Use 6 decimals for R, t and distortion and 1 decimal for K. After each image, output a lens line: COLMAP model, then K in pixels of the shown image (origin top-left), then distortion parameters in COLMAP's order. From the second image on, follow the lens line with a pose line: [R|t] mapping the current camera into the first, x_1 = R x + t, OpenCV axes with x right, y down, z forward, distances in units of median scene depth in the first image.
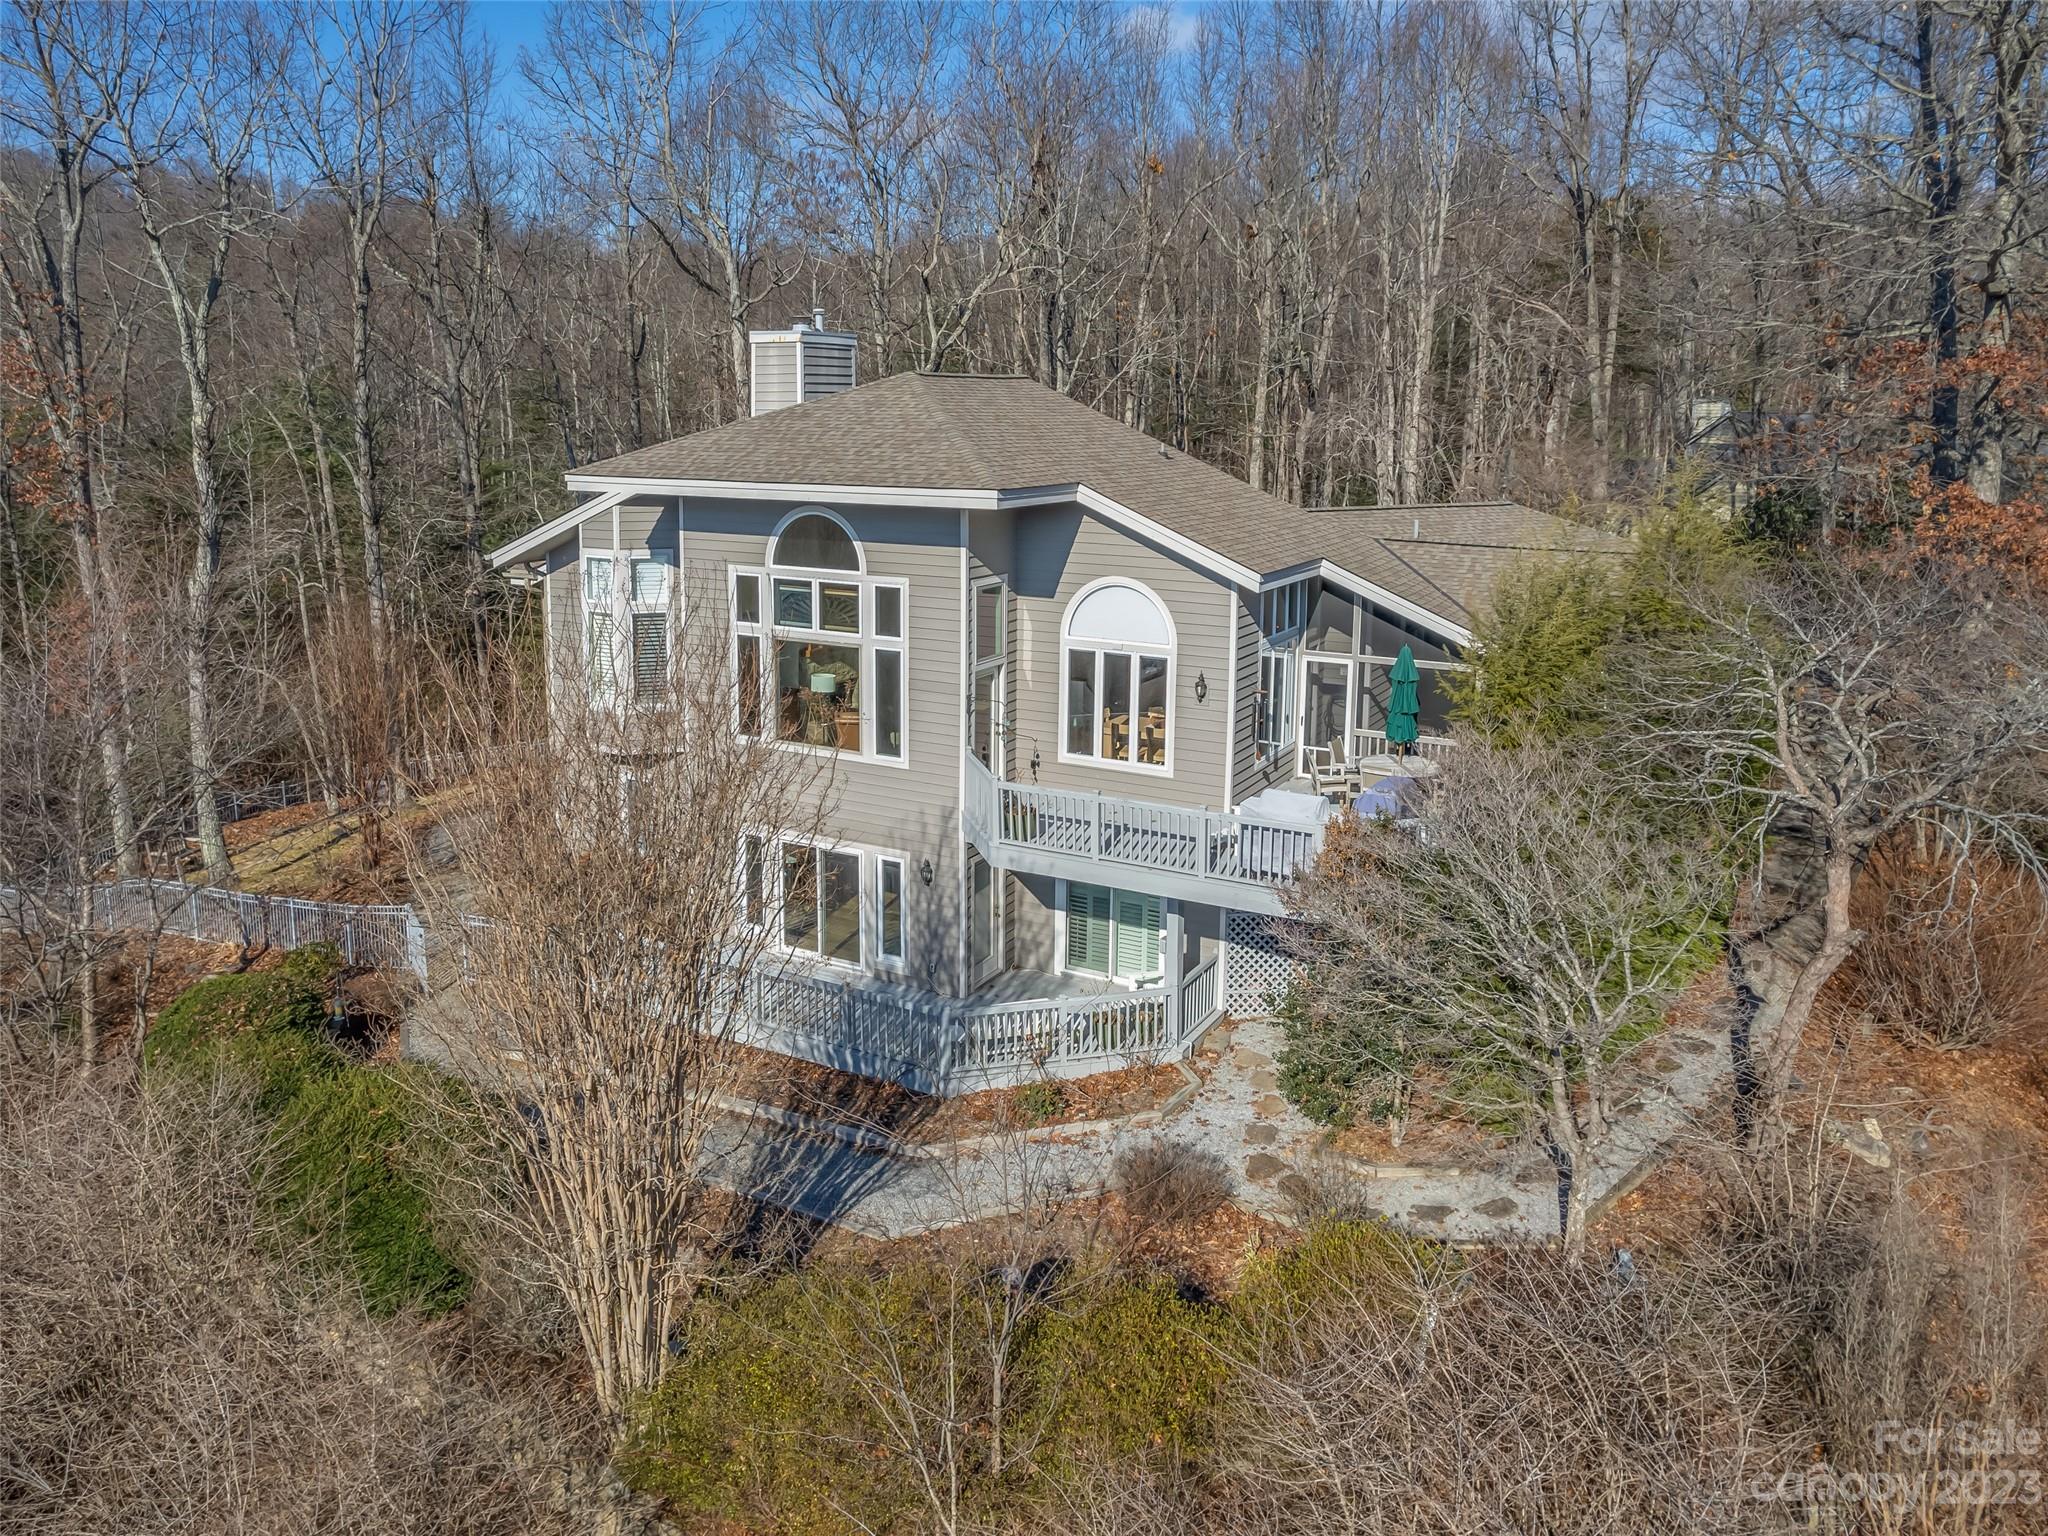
lens RADIAL K [[1479.1, 0, 1020.4], [0, 1479.1, 629.3], [0, 0, 1]] dist [-0.009203, -0.002550]
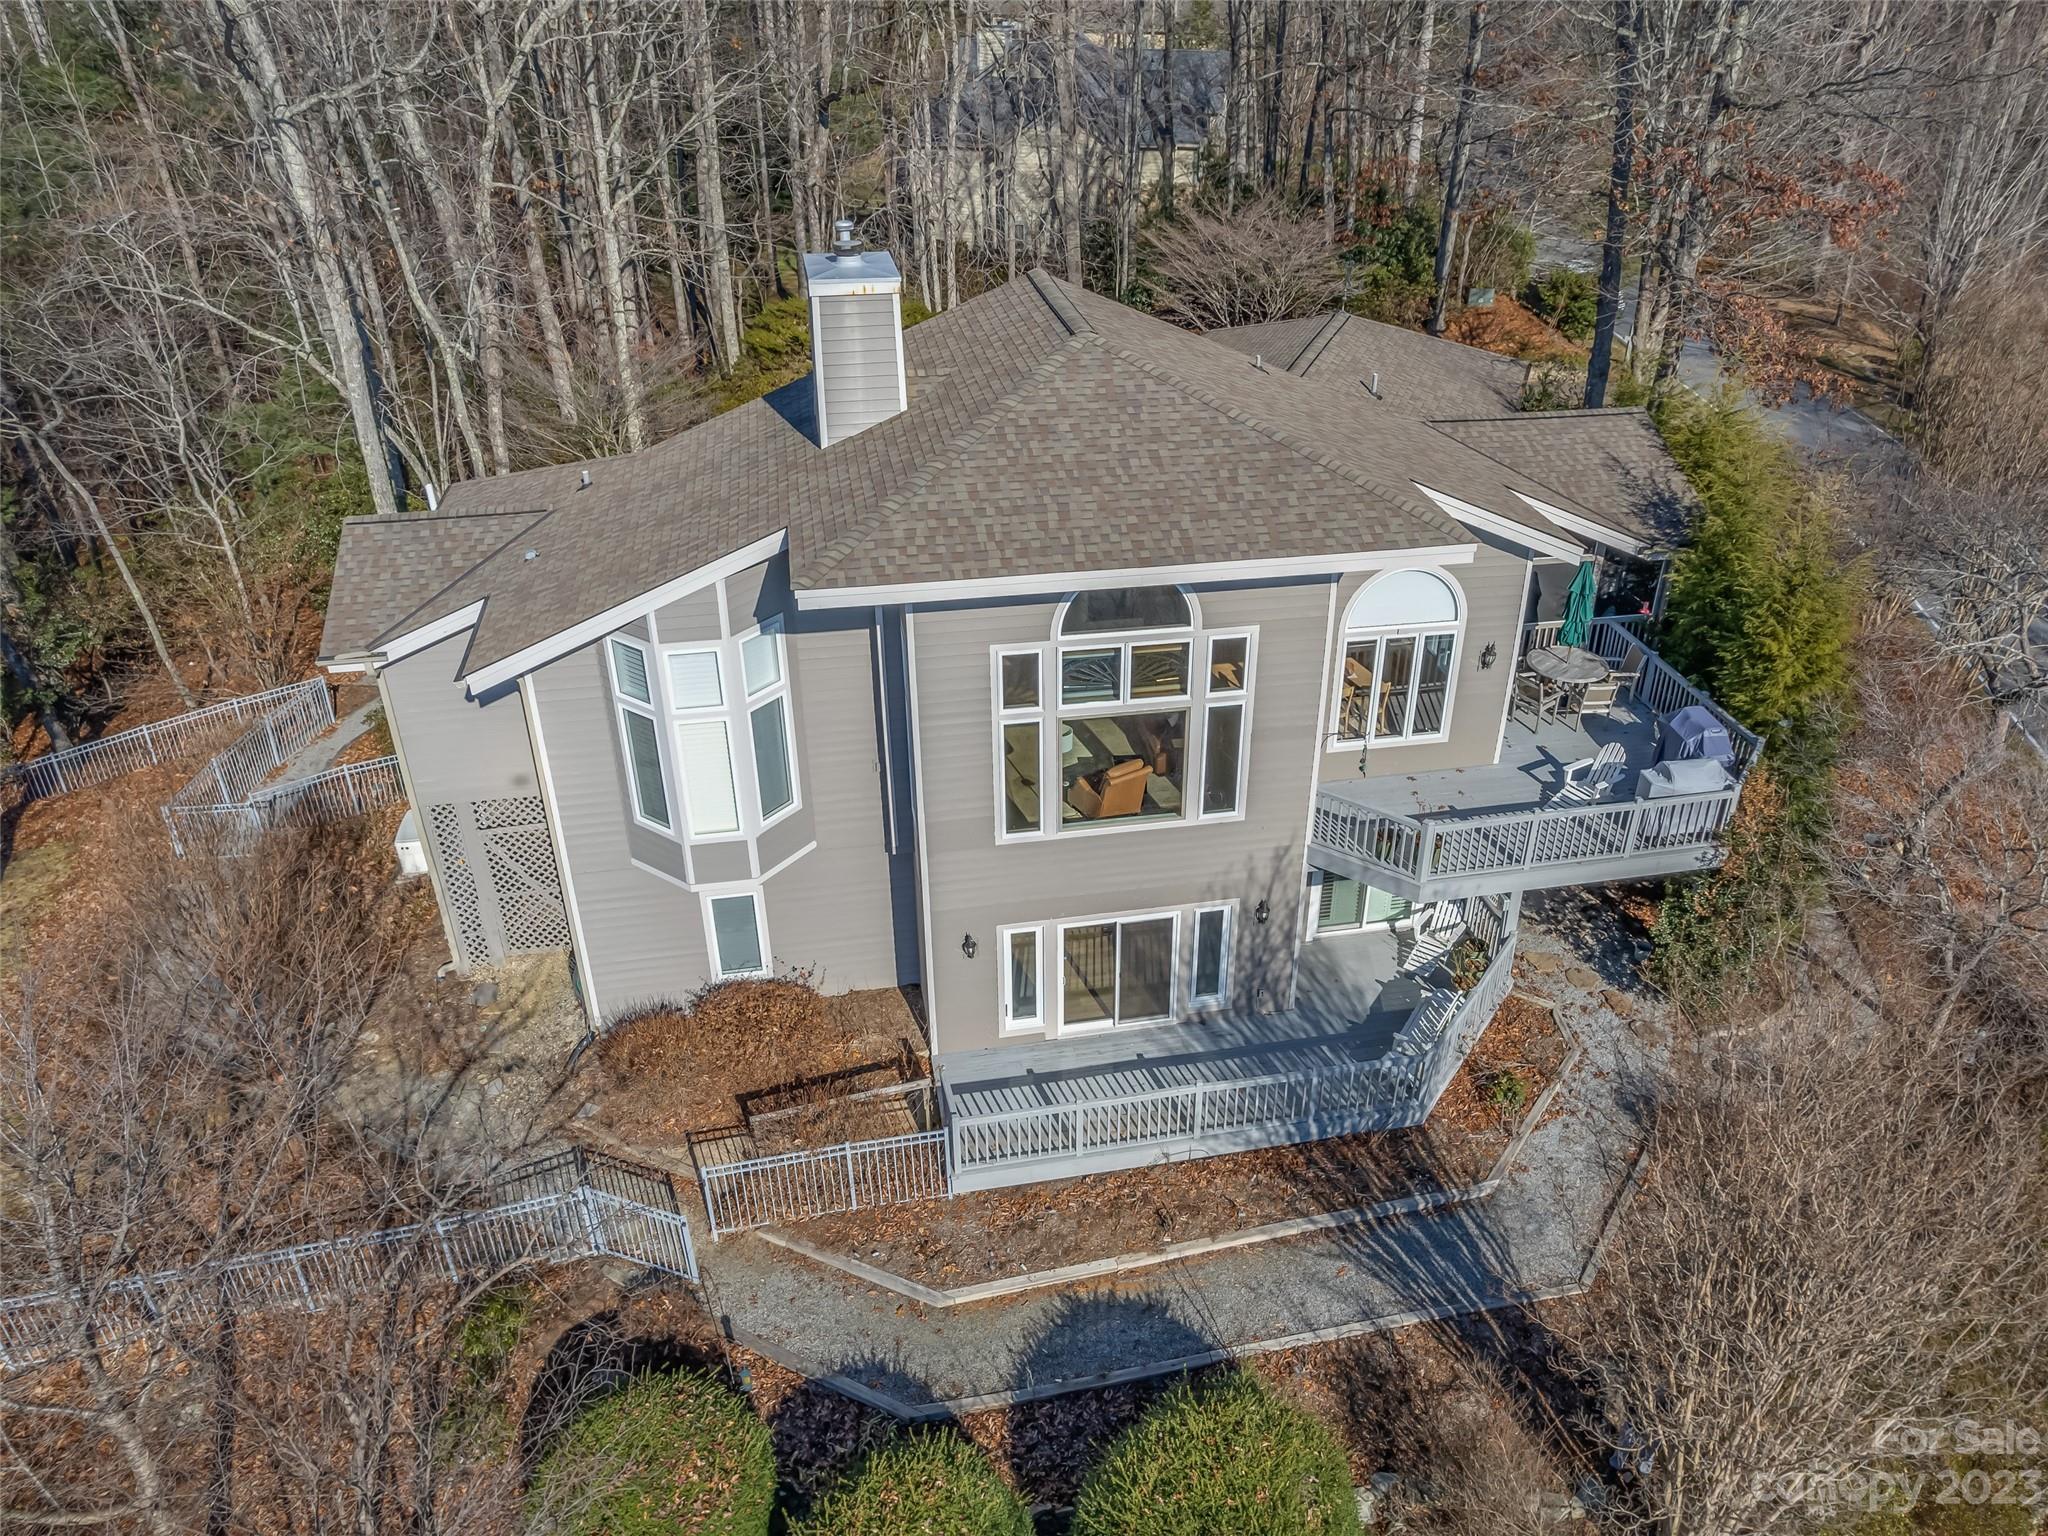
lens RADIAL K [[1476.3, 0, 1109.1], [0, 1476.3, 765.9], [0, 0, 1]] dist [-0.072144, 0.079673]
pose [[0.753498, -0.326408, 0.570700, -0.632219], [0.086948, 0.909900, 0.405613, -0.302862], [-0.651675, -0.256007, 0.713989, 0.419690]]
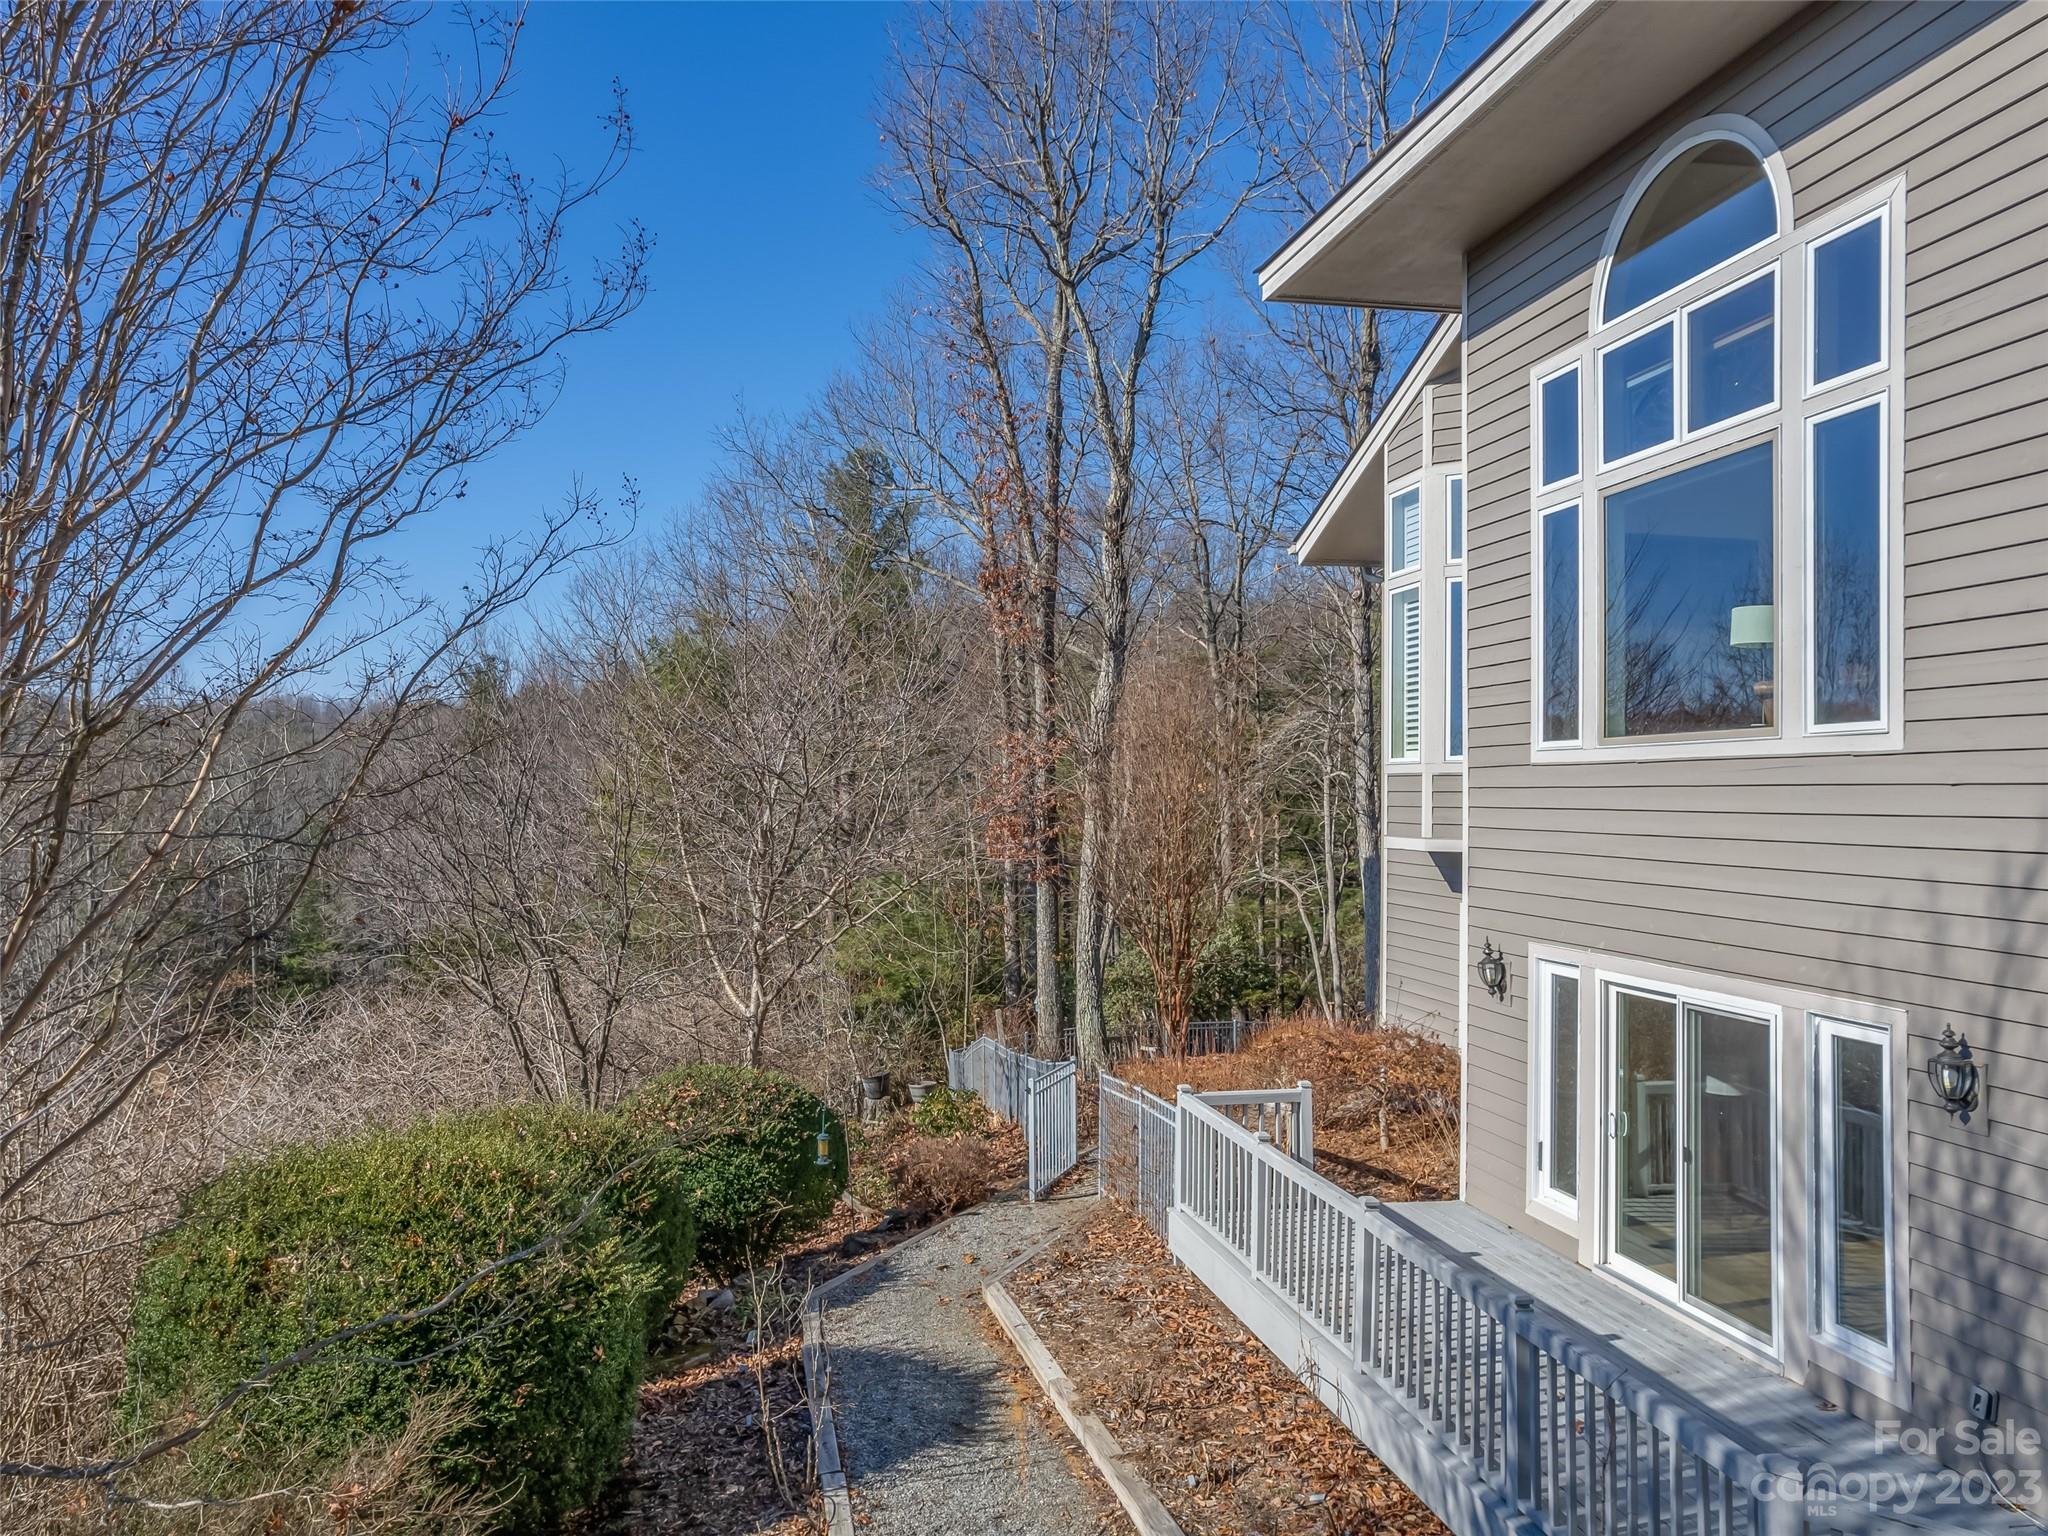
lens RADIAL K [[1474.9, 0, 898.5], [0, 1474.9, 762.0], [0, 0, 1]] dist [-0.071526, 0.085056]
pose [[0.586208, -0.018754, -0.809944, 0.055962], [-0.131060, 0.984369, -0.117650, 0.163772], [0.799490, 0.175119, 0.574587, 0.627927]]
